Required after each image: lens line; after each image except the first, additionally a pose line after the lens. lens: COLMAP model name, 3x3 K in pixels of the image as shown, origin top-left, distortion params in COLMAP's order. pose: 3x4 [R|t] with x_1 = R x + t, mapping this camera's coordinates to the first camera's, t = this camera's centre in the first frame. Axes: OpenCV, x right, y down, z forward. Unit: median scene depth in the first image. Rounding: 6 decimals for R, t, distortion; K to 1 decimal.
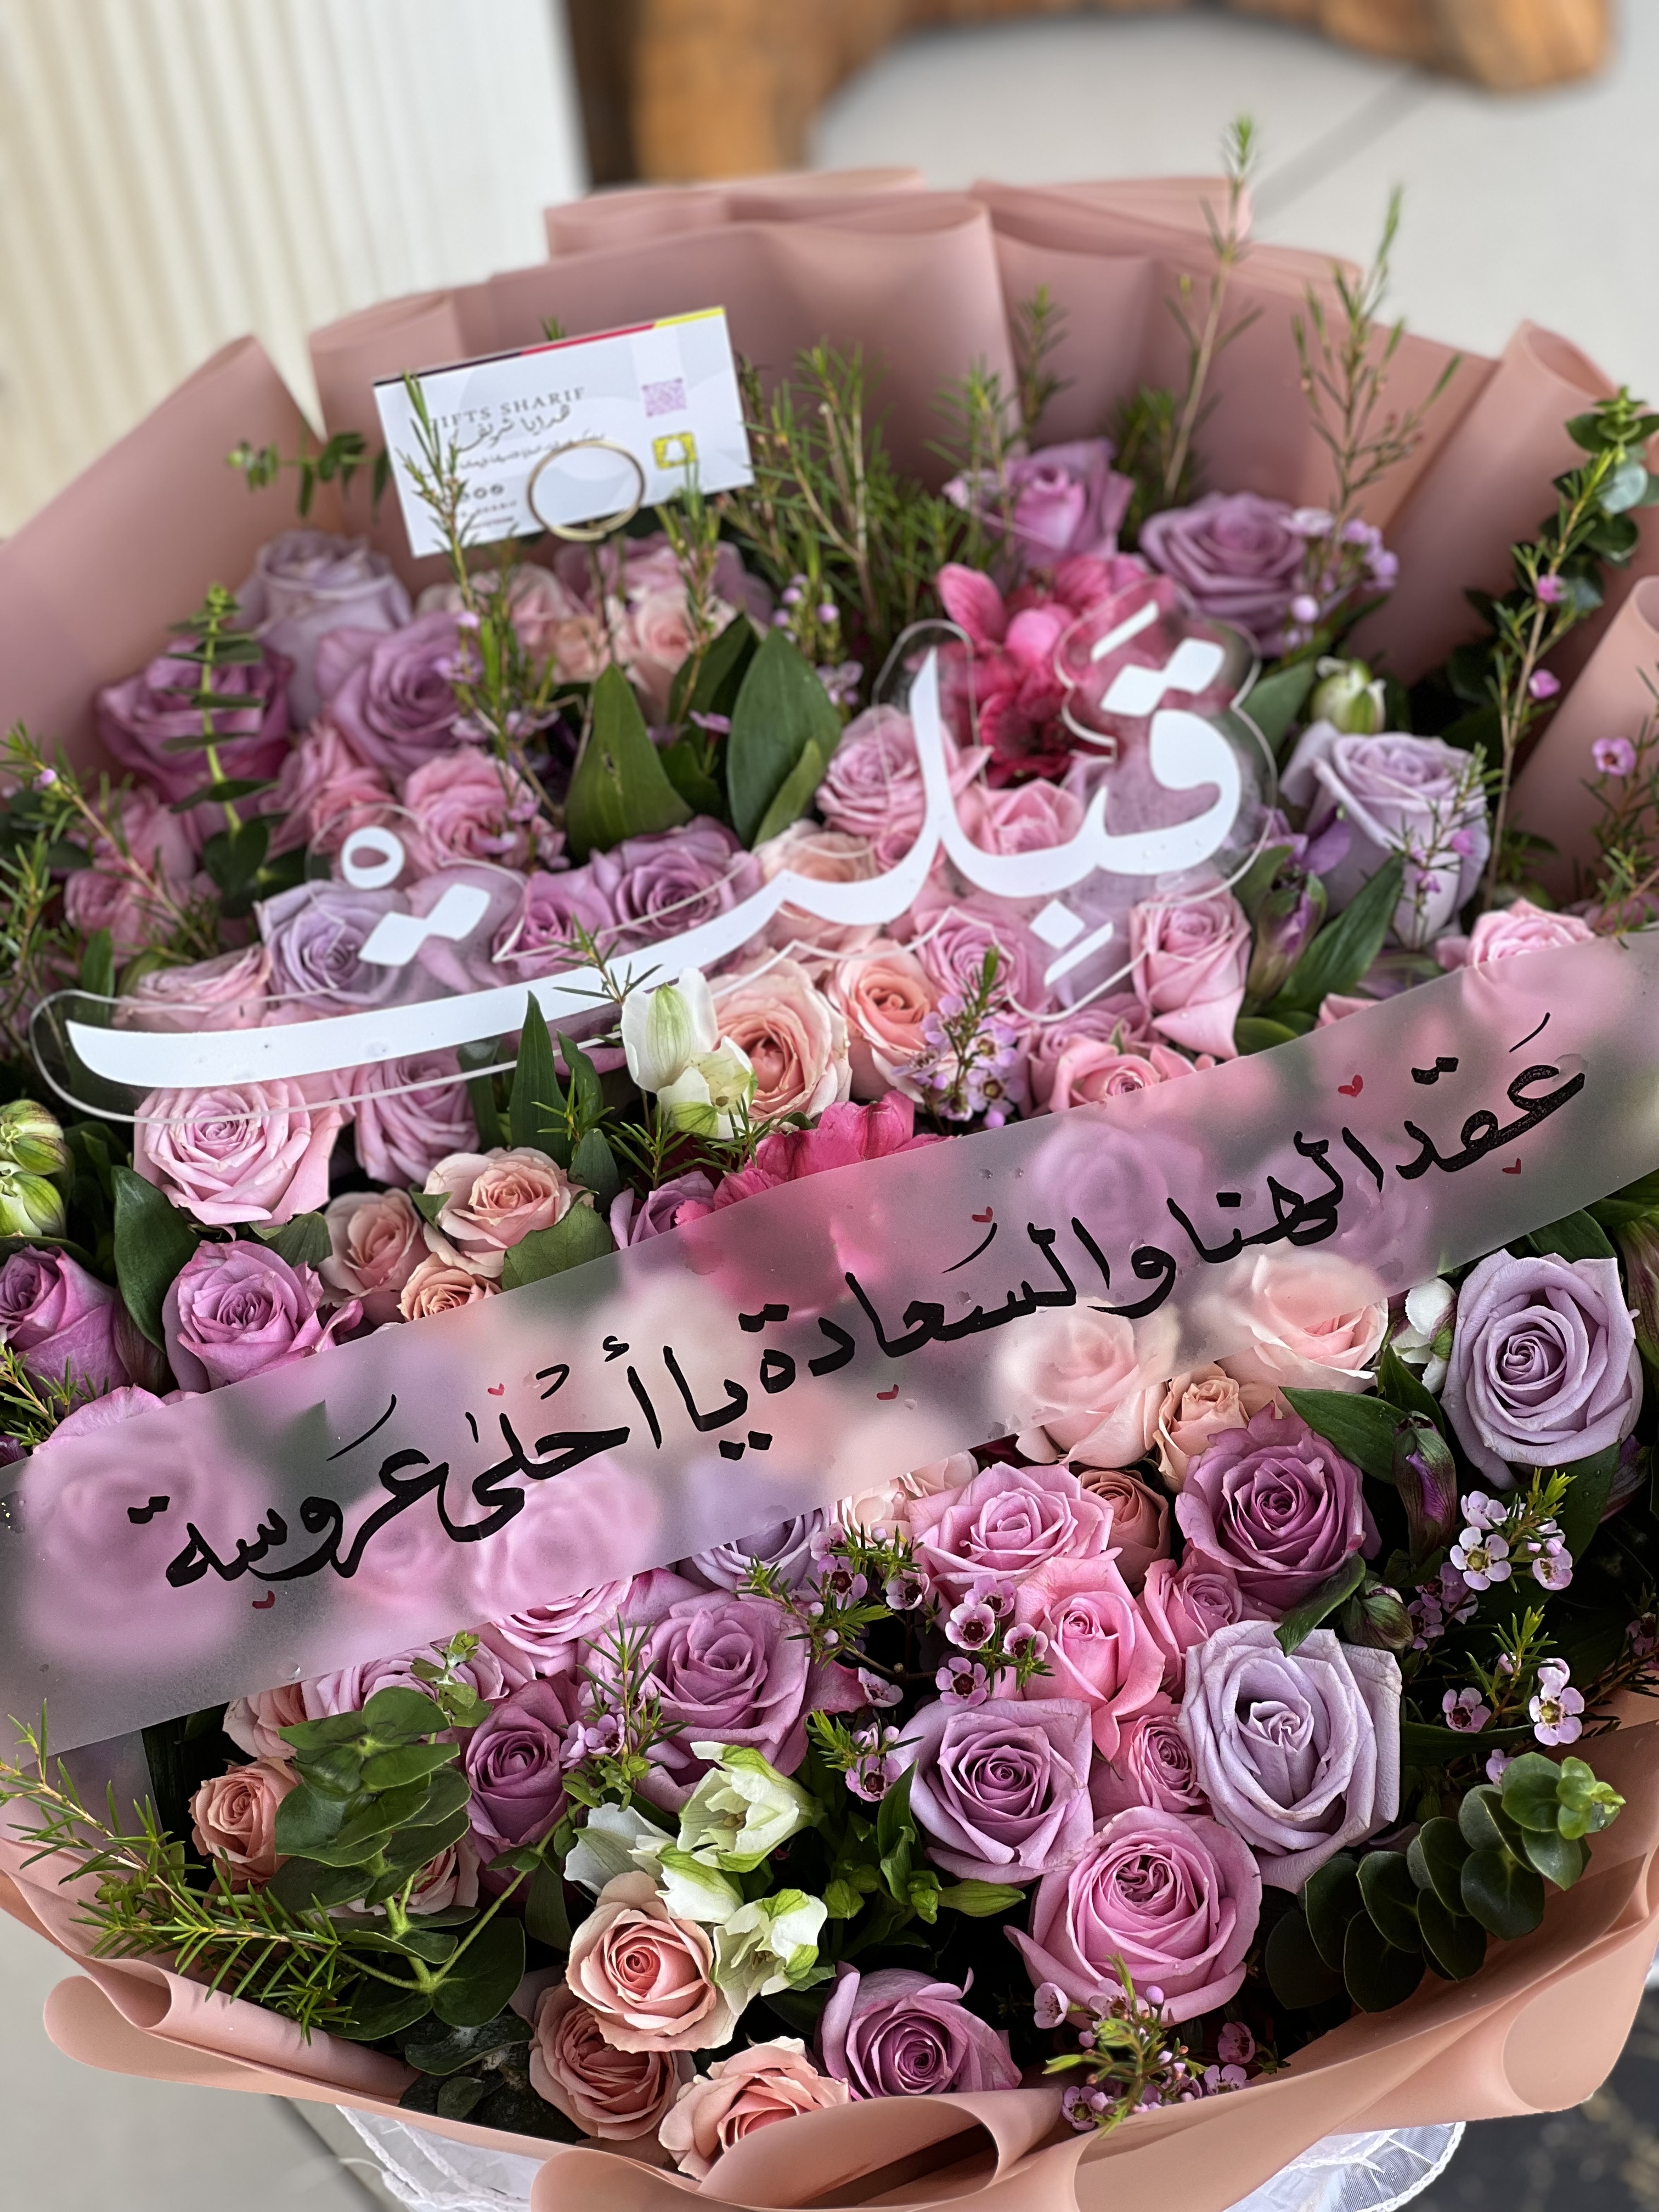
lens RADIAL K [[5024.2, 0, 823.7], [0, 5024.2, 1089.7], [0, 0, 1]] dist [0.089563, 0.000000]
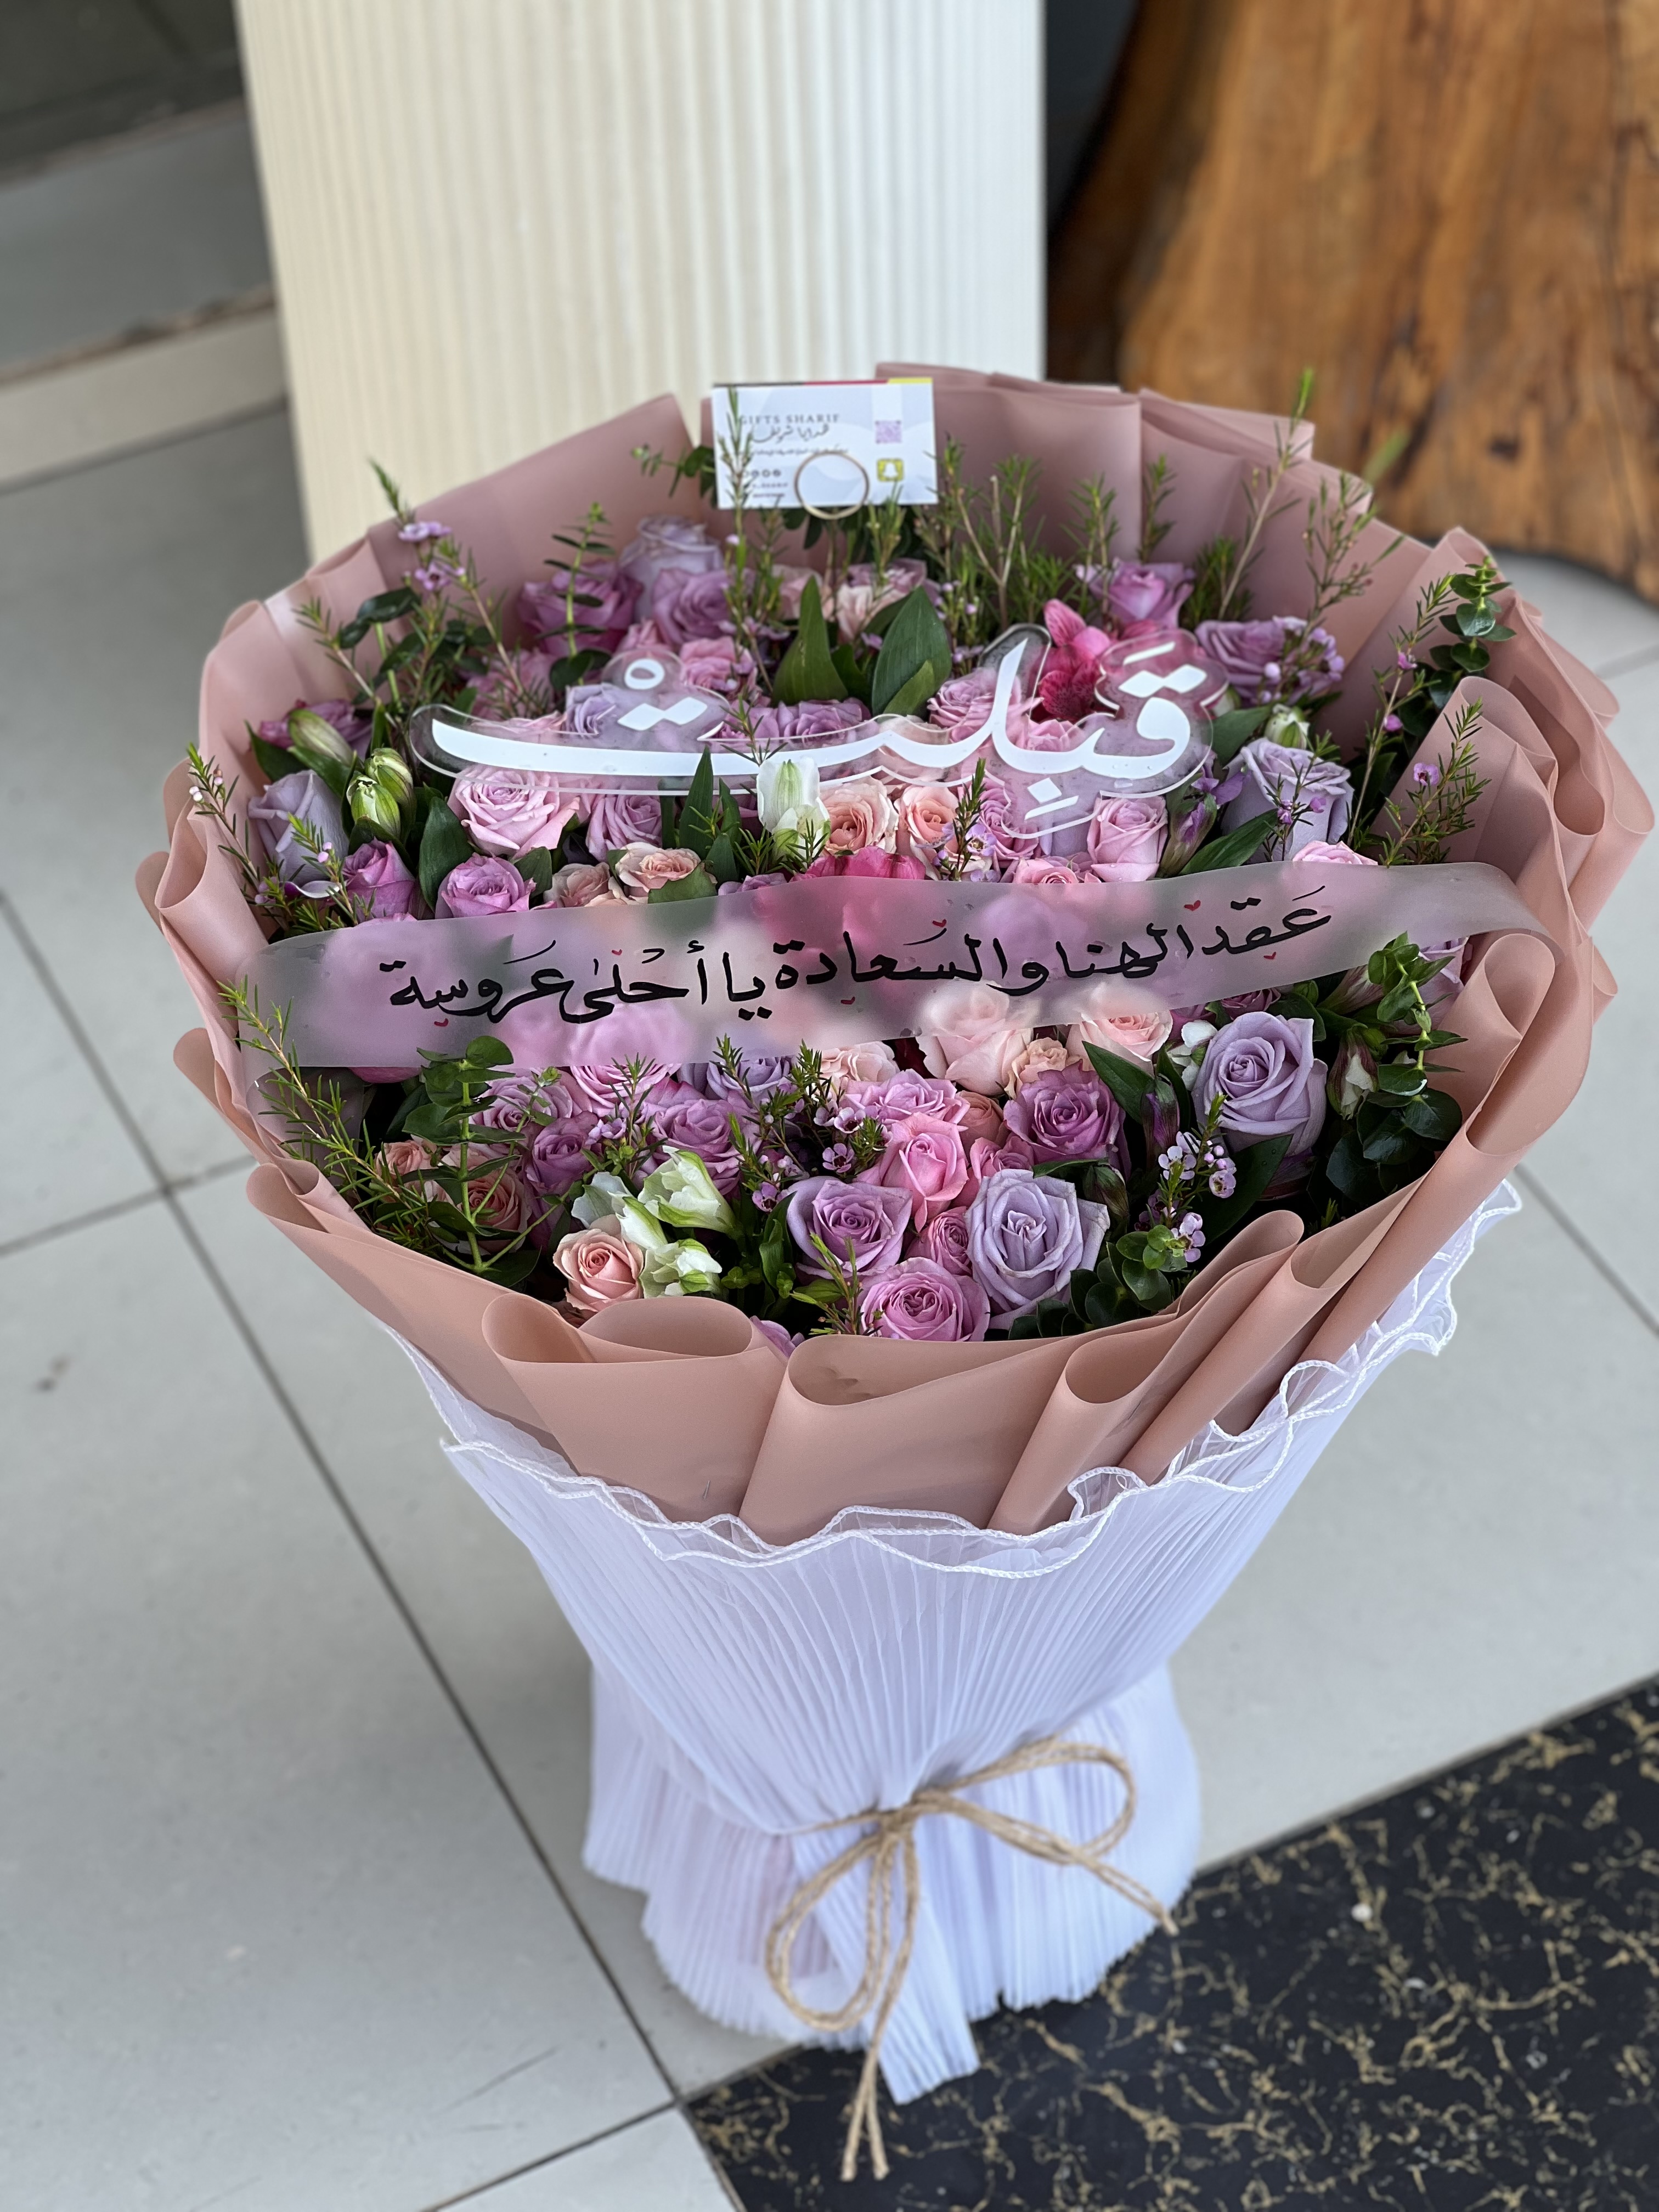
lens RADIAL K [[5024.2, 0, 814.2], [0, 5024.2, 1127.7], [0, 0, 1]] dist [0.089563, 0.000000]
pose [[0.960321, 0.212636, -0.180472, 0.288941], [-0.243372, 0.954938, -0.169895, 0.360011], [0.136214, 0.207075, 0.968796, -0.523783]]
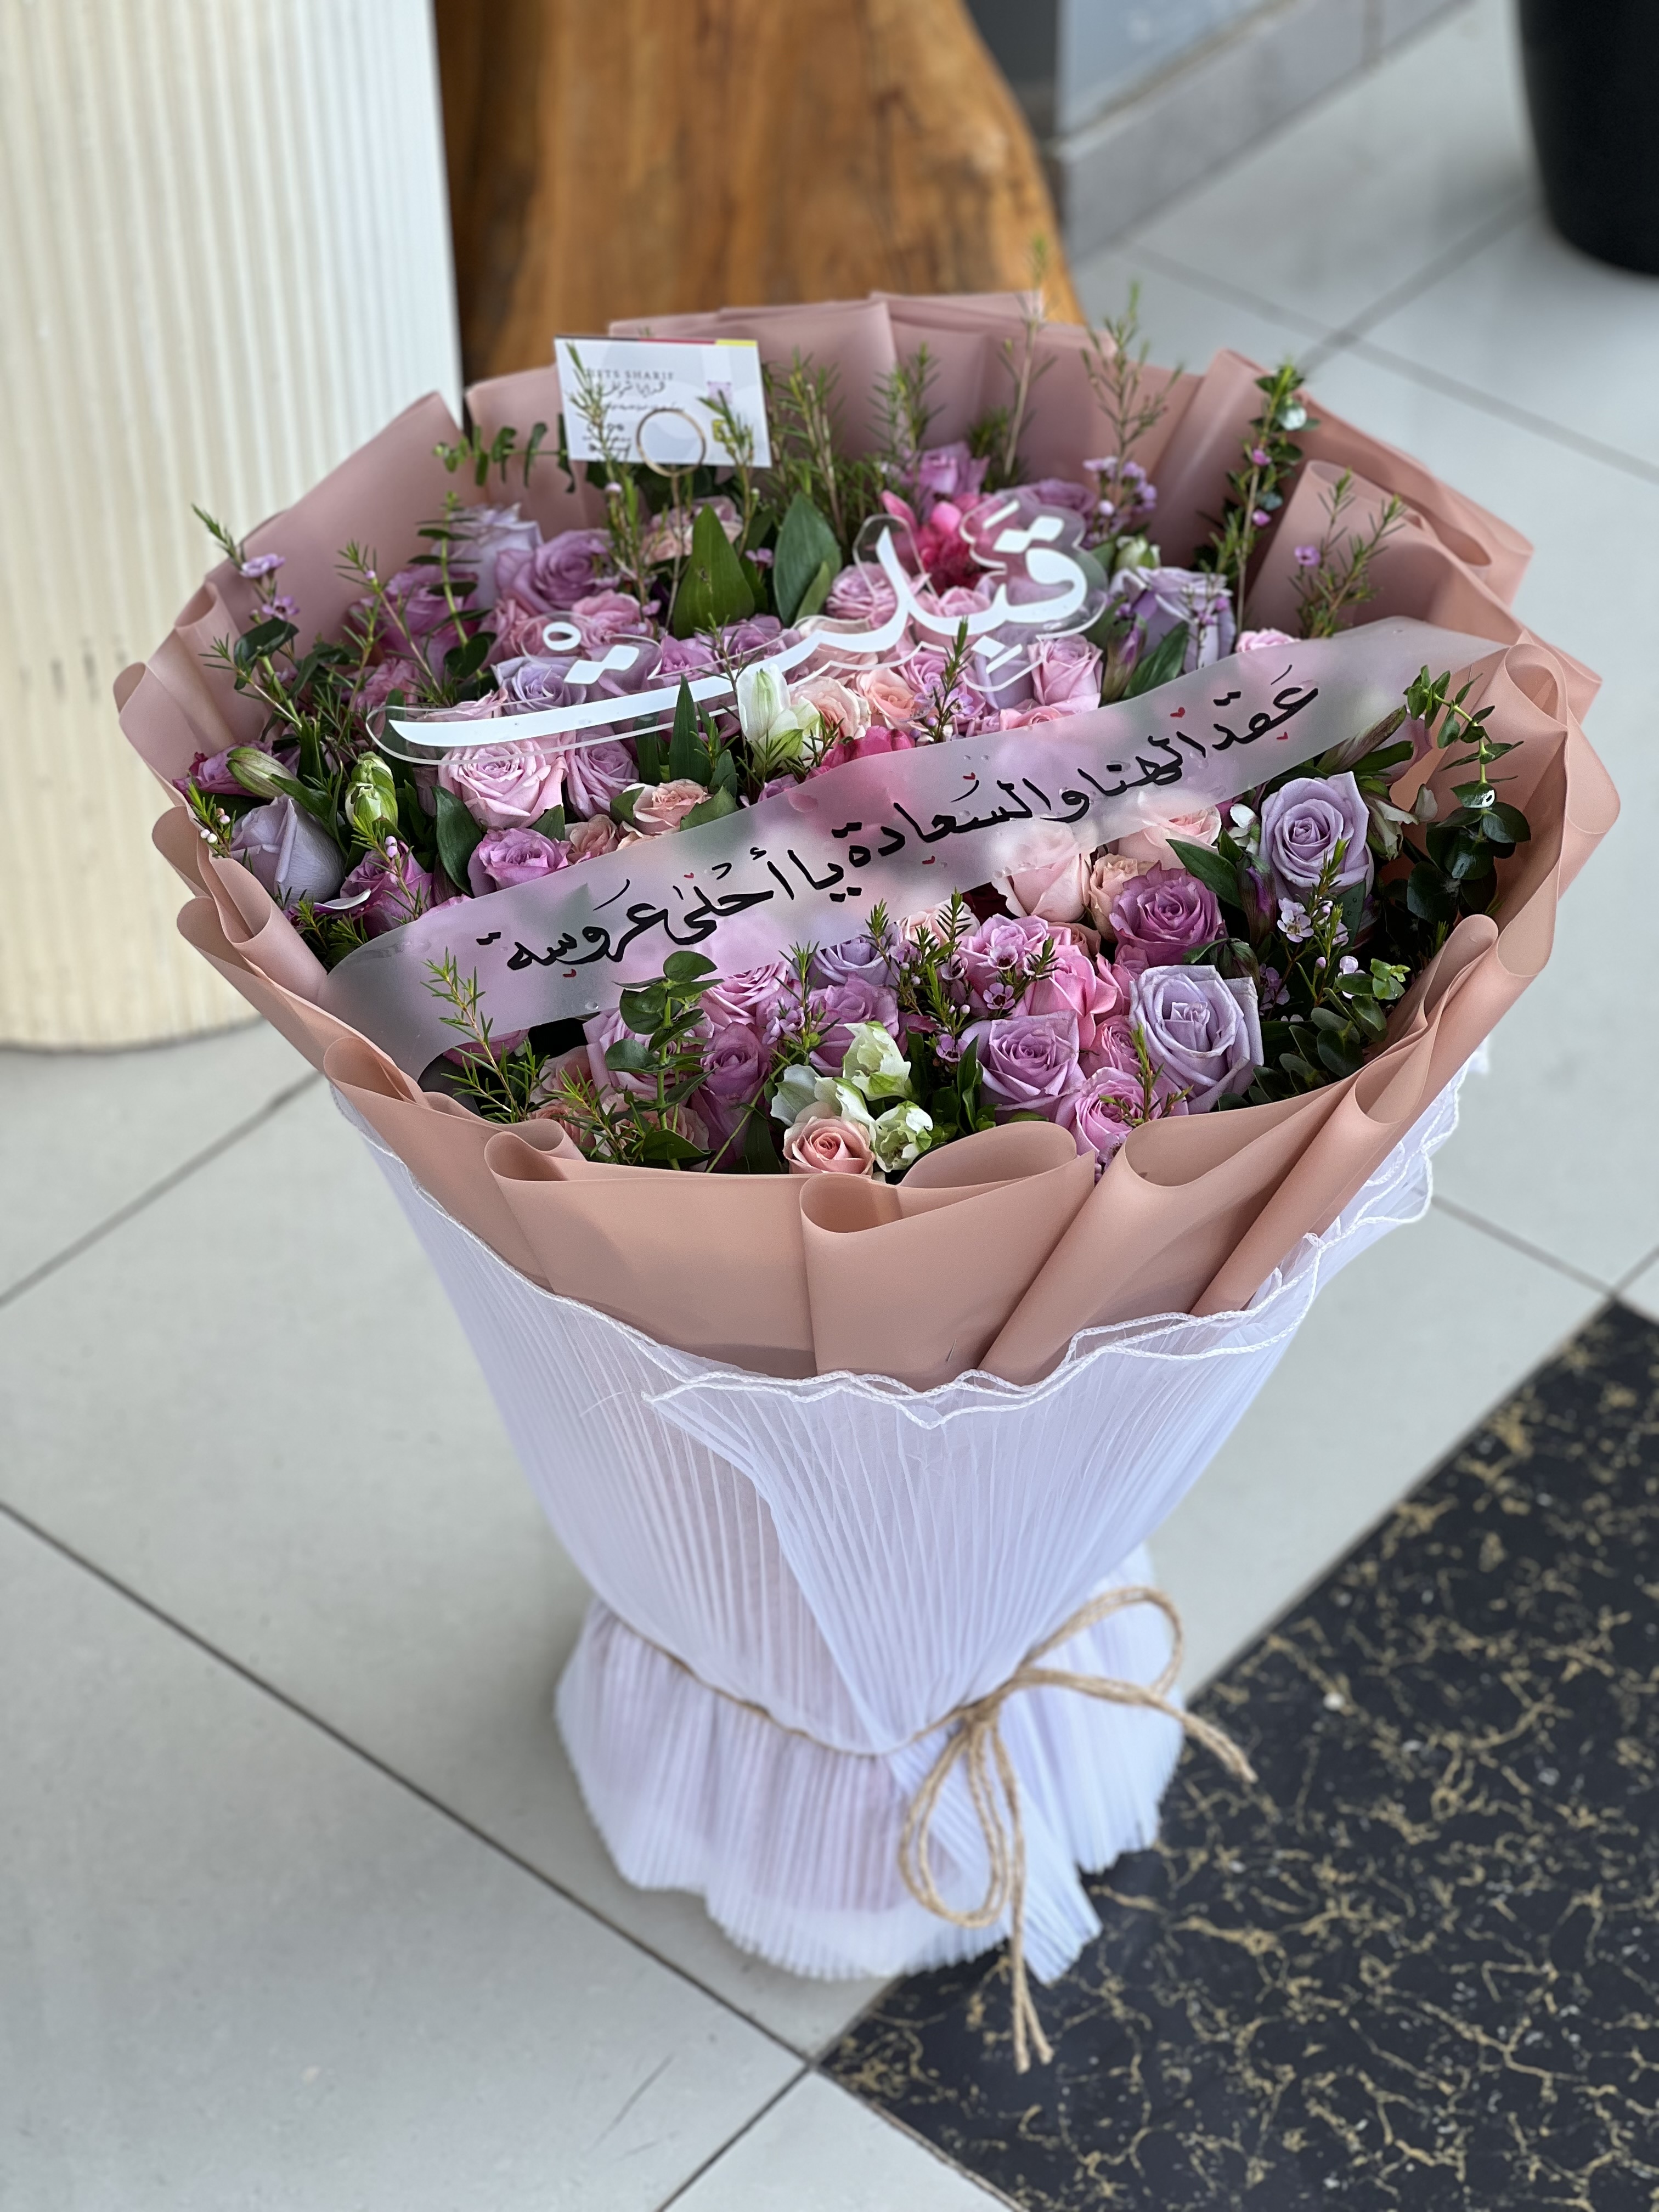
lens RADIAL K [[5024.2, 0, 826.1], [0, 5024.2, 1108.9], [0, 0, 1]] dist [0.089563, 0.000000]
pose [[0.990495, -0.049054, 0.128501, -0.226849], [0.081530, 0.961815, -0.261275, 0.543565], [-0.110778, 0.269268, 0.956673, -0.524835]]
